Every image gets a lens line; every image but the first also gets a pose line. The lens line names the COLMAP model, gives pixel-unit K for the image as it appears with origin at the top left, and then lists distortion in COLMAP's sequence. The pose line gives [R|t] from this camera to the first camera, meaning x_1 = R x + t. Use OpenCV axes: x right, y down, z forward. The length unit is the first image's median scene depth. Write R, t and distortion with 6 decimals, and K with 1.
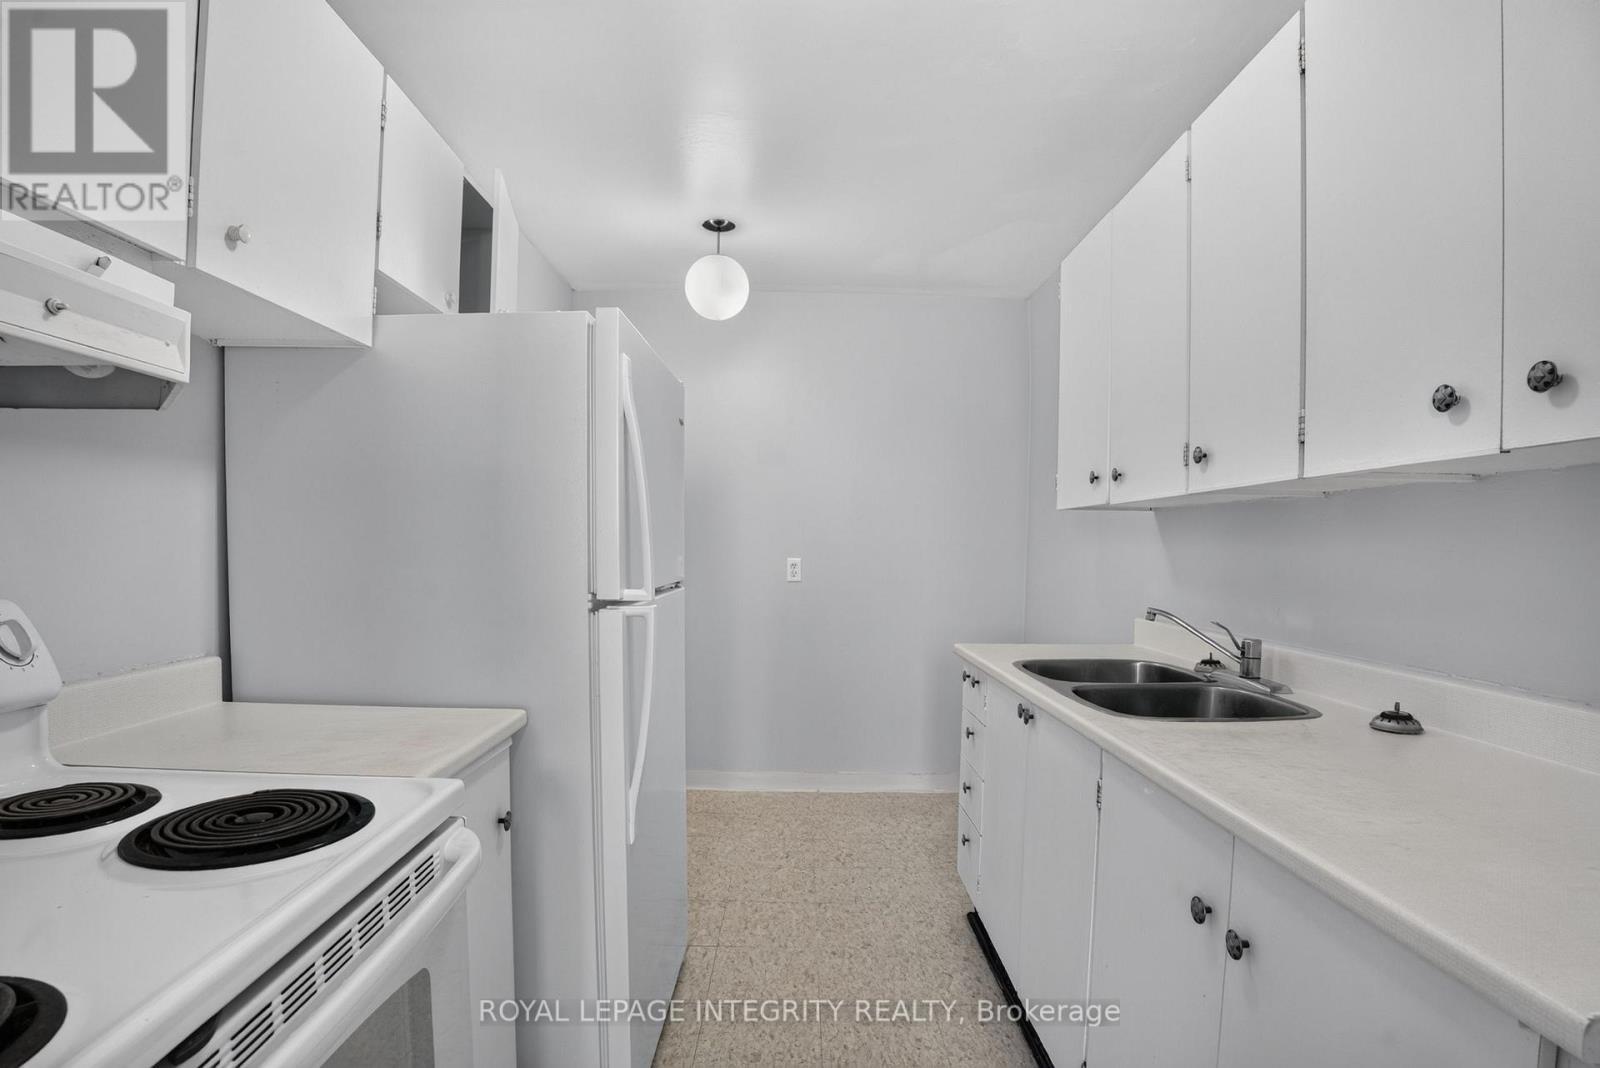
lens RADIAL K [[774.1, 0, 798.3], [0, 774.1, 510.8], [0, 0, 1]] dist [-0.073360, 0.009003]
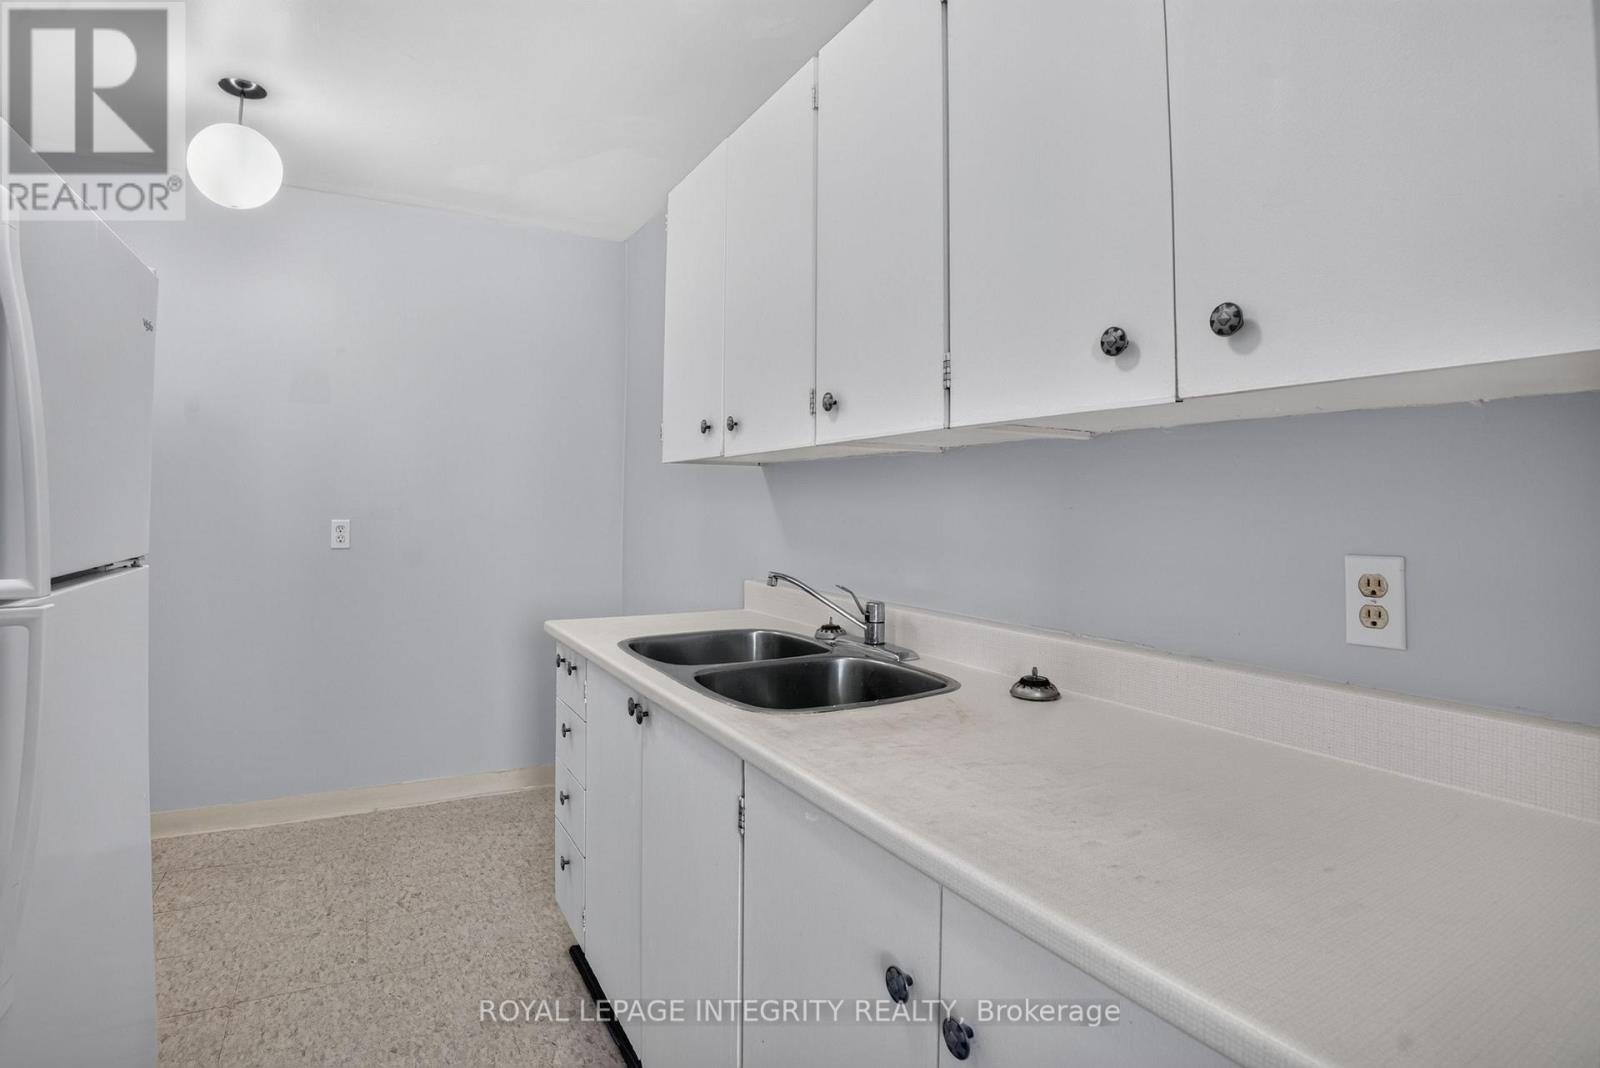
lens RADIAL K [[774.1, 0, 798.3], [0, 774.1, 510.8], [0, 0, 1]] dist [-0.073360, 0.009003]
pose [[0.866883, -0.007784, 0.498450, 0.036570], [-0.019576, 0.998575, 0.049639, 0.009884], [-0.498127, -0.052789, 0.865496, 0.201523]]
